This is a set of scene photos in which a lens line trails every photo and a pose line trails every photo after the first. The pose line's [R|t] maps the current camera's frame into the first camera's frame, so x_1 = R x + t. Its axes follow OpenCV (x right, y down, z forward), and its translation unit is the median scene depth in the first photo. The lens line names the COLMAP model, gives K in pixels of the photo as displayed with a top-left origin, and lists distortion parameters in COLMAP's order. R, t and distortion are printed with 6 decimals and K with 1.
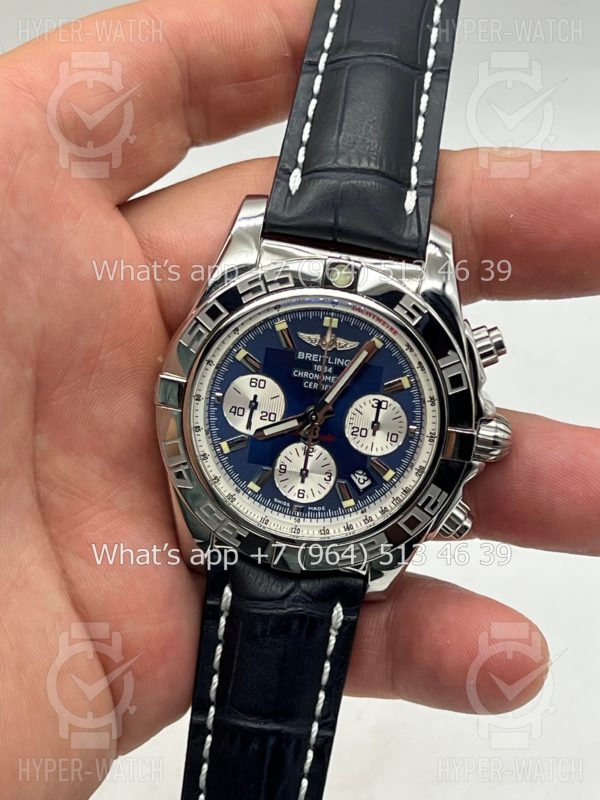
lens RADIAL K [[1945.8, 0, 300.9], [0, 1945.8, 394.3], [0, 0, 1]] dist [0.276598, 0.000000]
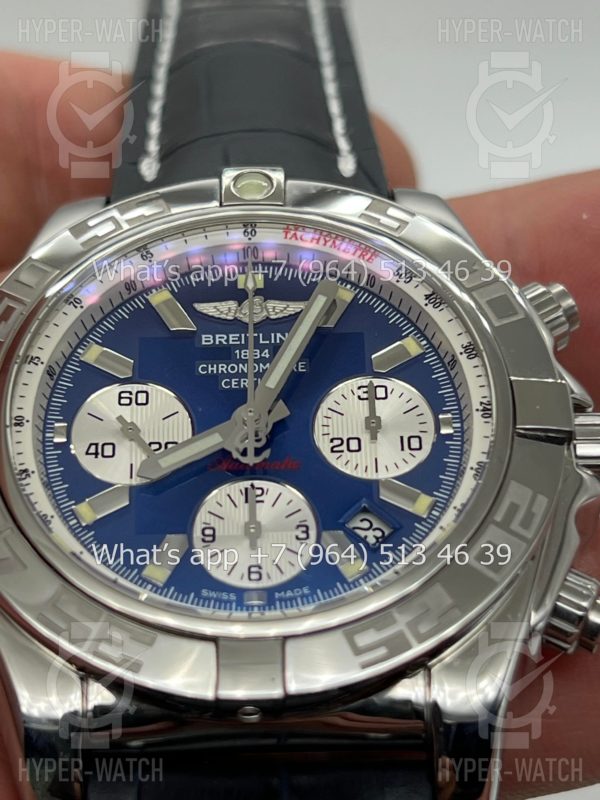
lens RADIAL K [[1945.8, 0, 296.8], [0, 1945.8, 406.0], [0, 0, 1]] dist [0.276598, 0.000000]
pose [[0.981821, -0.150459, 0.115718, -0.039670], [0.188417, 0.698787, -0.690069, 0.360684], [0.022965, 0.699327, 0.714433, 0.630653]]
